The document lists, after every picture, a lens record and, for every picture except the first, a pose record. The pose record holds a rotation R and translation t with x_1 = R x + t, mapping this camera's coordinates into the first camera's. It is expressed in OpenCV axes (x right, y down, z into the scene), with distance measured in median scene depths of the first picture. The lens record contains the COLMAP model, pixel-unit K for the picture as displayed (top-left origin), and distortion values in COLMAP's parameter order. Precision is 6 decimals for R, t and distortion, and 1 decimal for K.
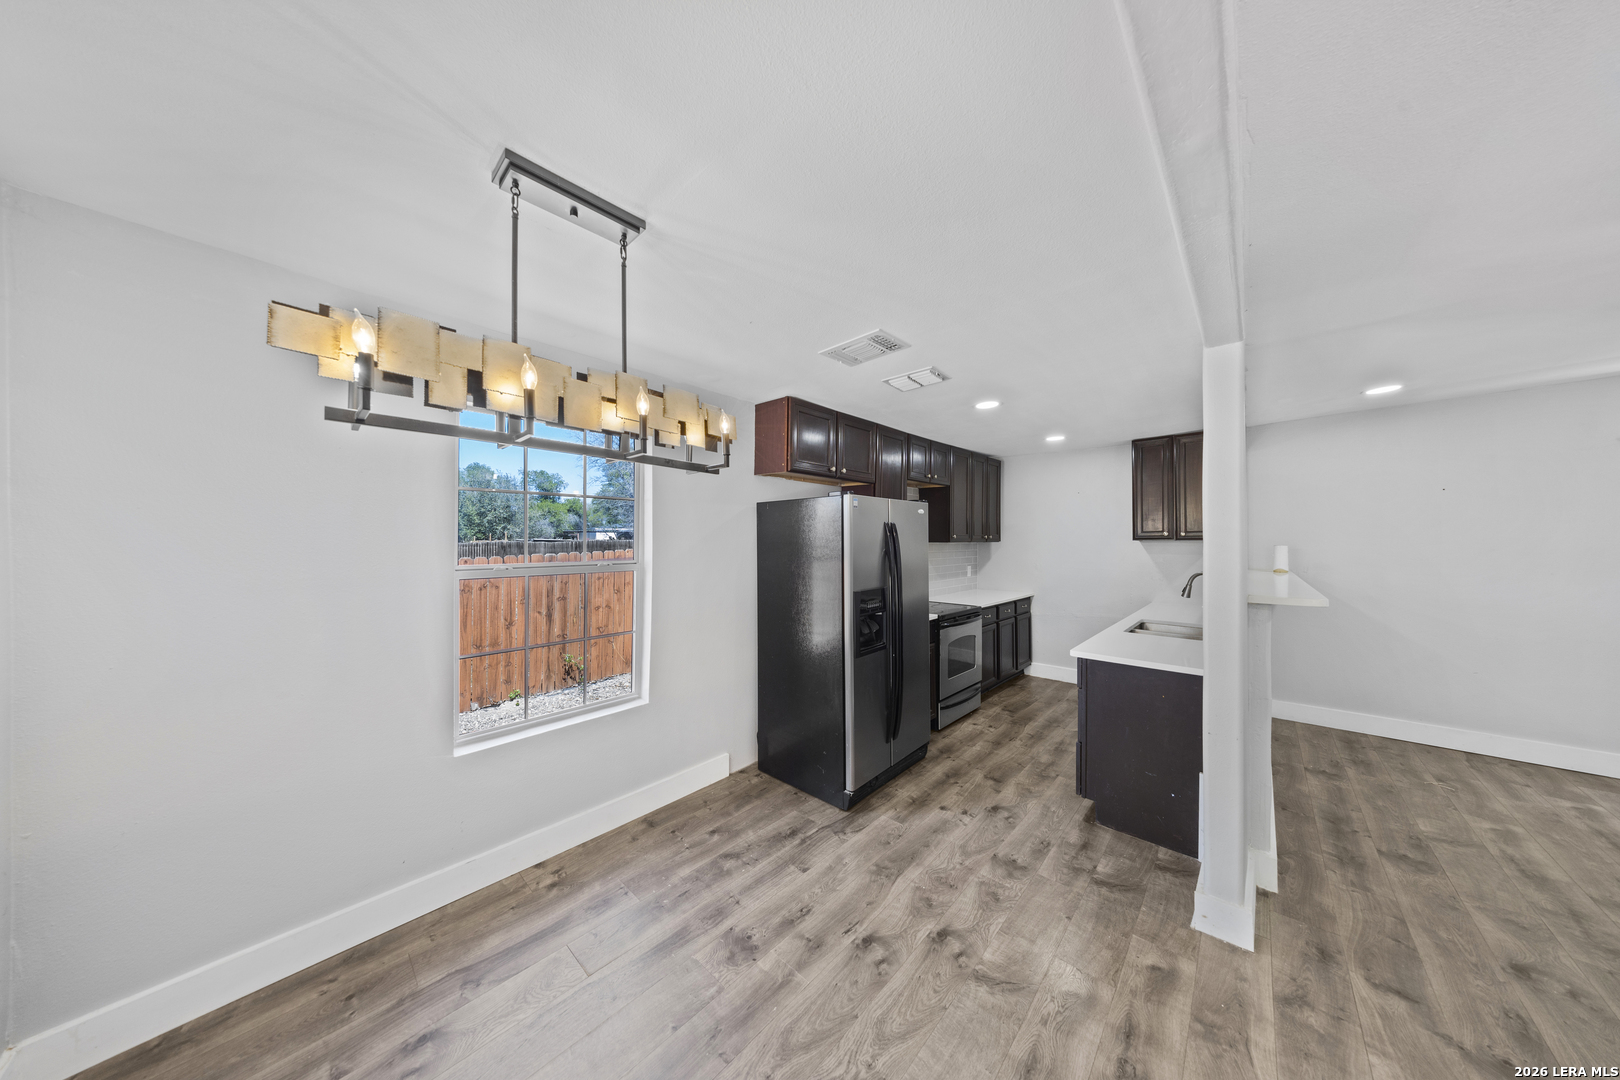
lens RADIAL K [[482.1, 0, 804.6], [0, 482.1, 543.9], [0, 0, 1]] dist [-0.001986, 0.001272]
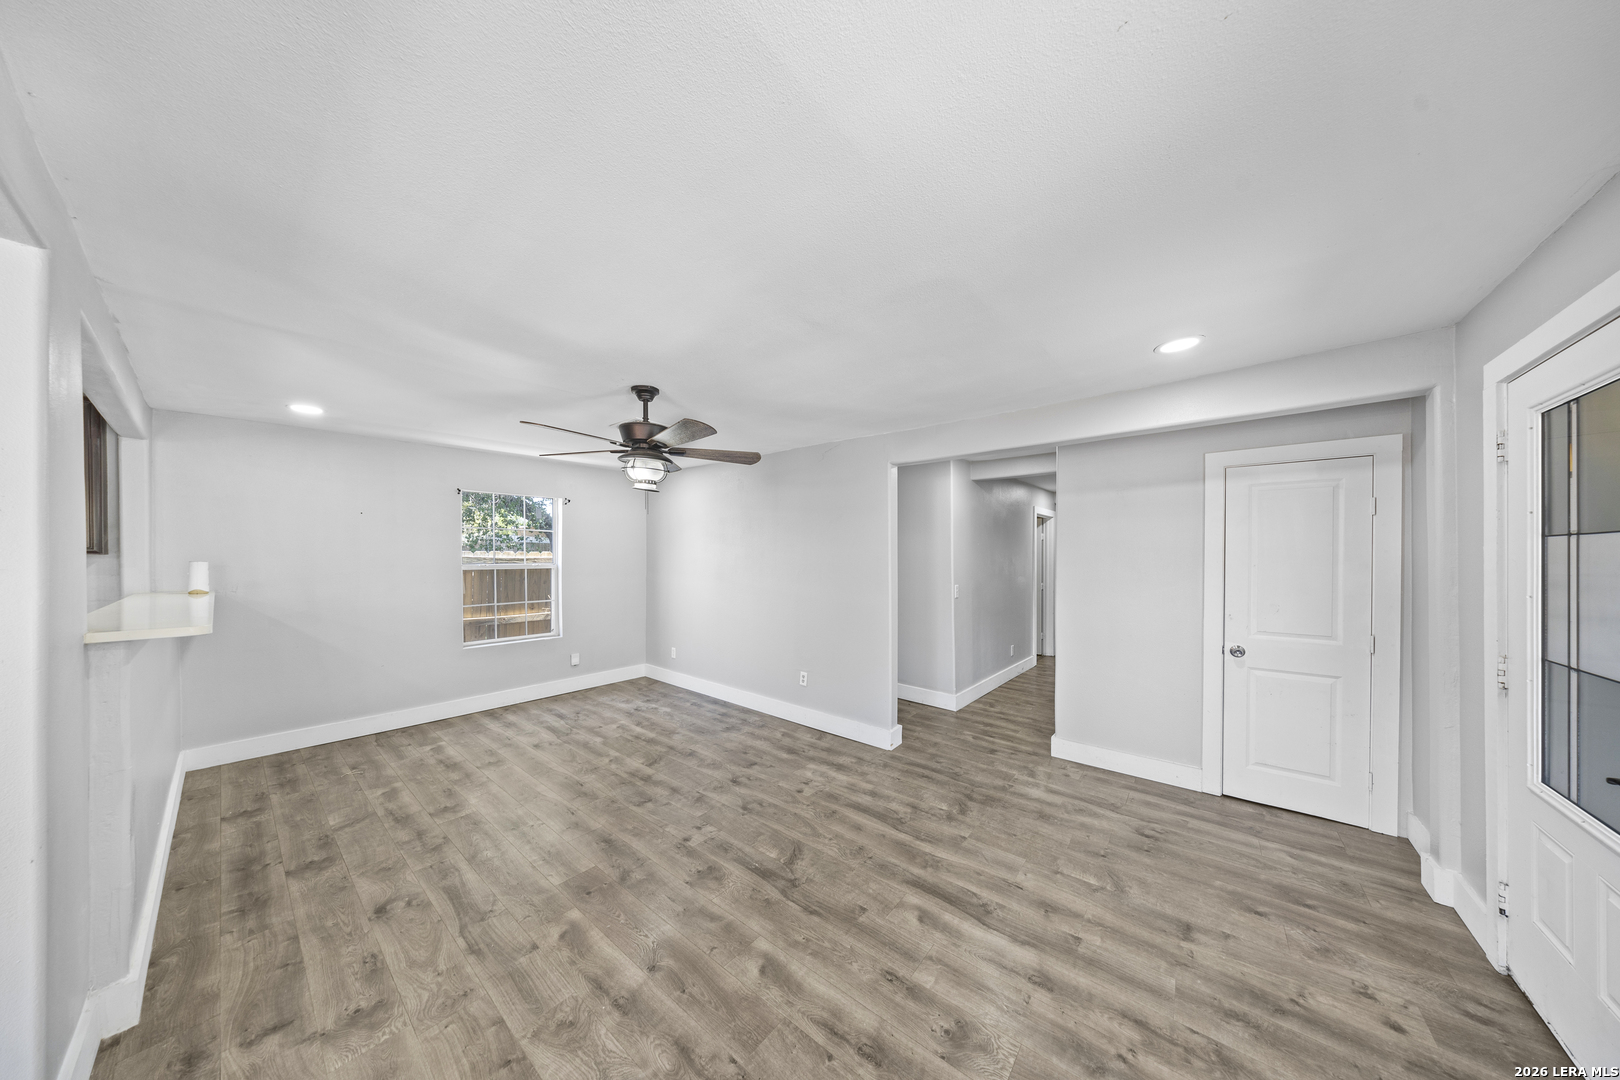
lens RADIAL K [[487.2, 0, 806.3], [0, 487.2, 557.9], [0, 0, 1]] dist [-0.002873, -0.000011]
pose [[-0.057622, 0.003210, 0.998333, 0.120167], [0.002900, 0.999991, -0.003047, 0.003095], [-0.998334, 0.002720, -0.057631, 0.002687]]
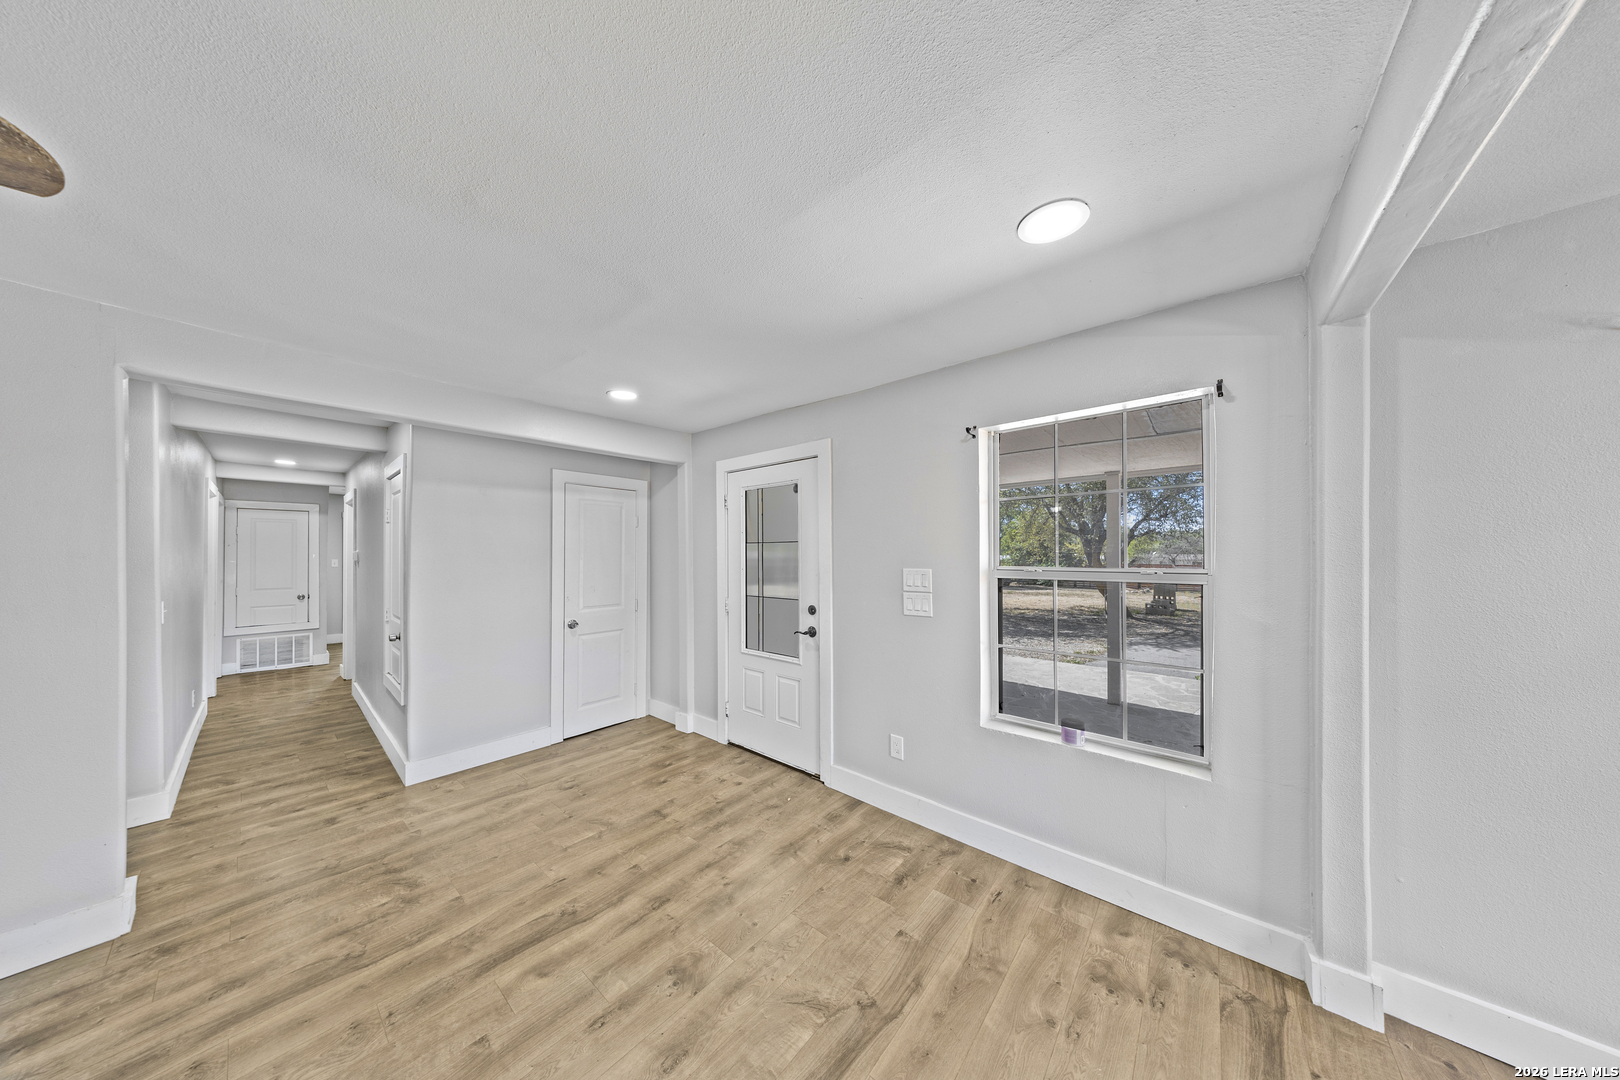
lens RADIAL K [[481.9, 0, 811.3], [0, 481.9, 544.1], [0, 0, 1]] dist [-0.001848, -0.000028]
pose [[-0.998816, 0.006576, -0.048205, 0.508183], [0.007295, 0.999865, -0.014745, 0.002267], [0.048101, -0.015079, -0.998729, 0.416455]]
